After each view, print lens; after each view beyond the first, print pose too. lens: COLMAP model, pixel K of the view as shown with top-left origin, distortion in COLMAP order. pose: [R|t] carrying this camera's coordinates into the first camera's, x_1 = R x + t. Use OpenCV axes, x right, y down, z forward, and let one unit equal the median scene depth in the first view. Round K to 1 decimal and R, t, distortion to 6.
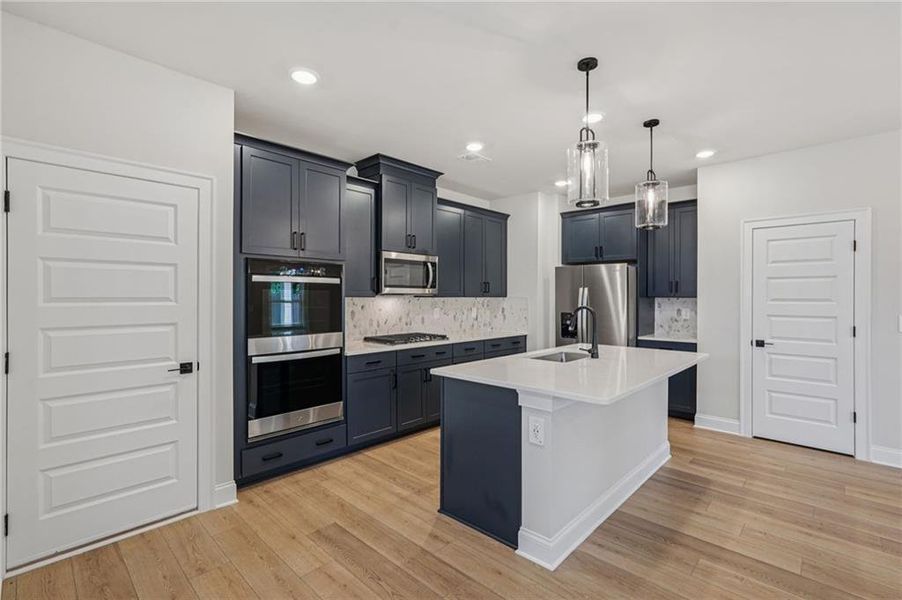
lens RADIAL K [[412.7, 0, 450.6], [0, 412.7, 298.4], [0, 0, 1]] dist [-0.002739, 0.003835]
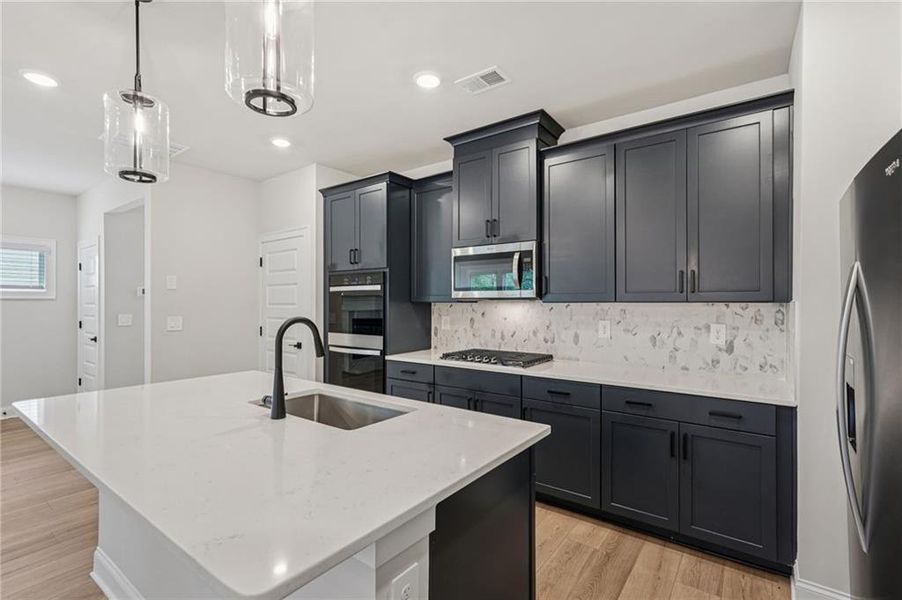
lens RADIAL K [[412.7, 0, 449.7], [0, 412.7, 302.9], [0, 0, 1]] dist [-0.002739, 0.003835]
pose [[0.112810, -0.001884, -0.993615, 0.624605], [-0.003257, 0.999992, -0.002266, -0.000340], [0.993611, 0.003492, 0.112803, 0.818152]]
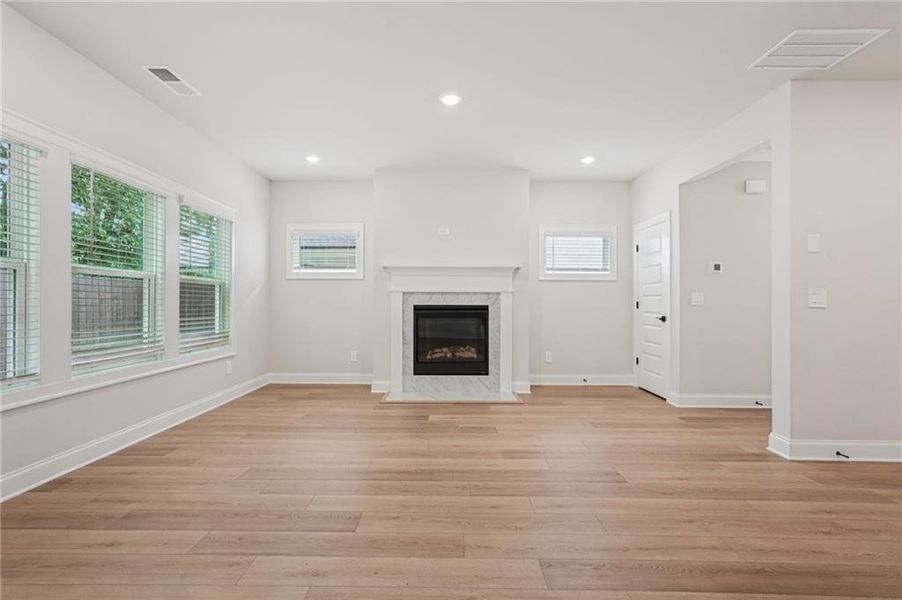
lens RADIAL K [[412.7, 0, 450.7], [0, 412.7, 297.8], [0, 0, 1]] dist [-0.002739, 0.003835]
pose [[-0.723423, -0.010235, -0.690330, 0.548696], [-0.008342, 0.999947, -0.006084, 0.053492], [0.690355, 0.001357, -0.723469, 0.393508]]
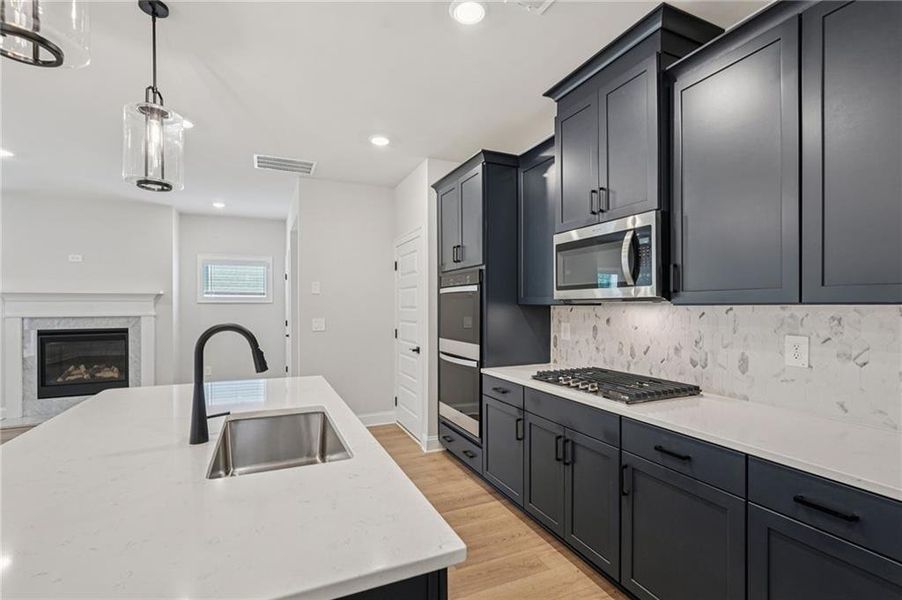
lens RADIAL K [[412.7, 0, 449.0], [0, 412.7, 305.7], [0, 0, 1]] dist [-0.002739, 0.003835]
pose [[-0.384970, -0.000604, -0.922929, 0.460413], [-0.001817, 0.999998, 0.000104, -0.001970], [0.922927, 0.001717, -0.384970, 1.000105]]
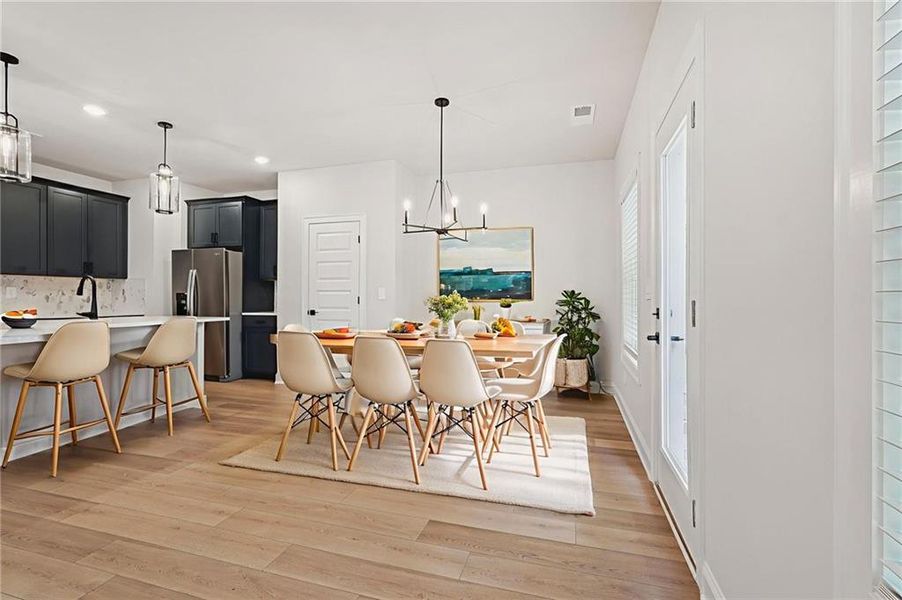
lens RADIAL K [[412.7, 0, 448.5], [0, 412.7, 297.5], [0, 0, 1]] dist [-0.002739, 0.003835]
pose [[0.900934, -0.000577, 0.433956, 0.524393], [0.002953, 0.999984, -0.004801, 0.063928], [-0.433946, 0.005607, 0.900921, -0.323261]]
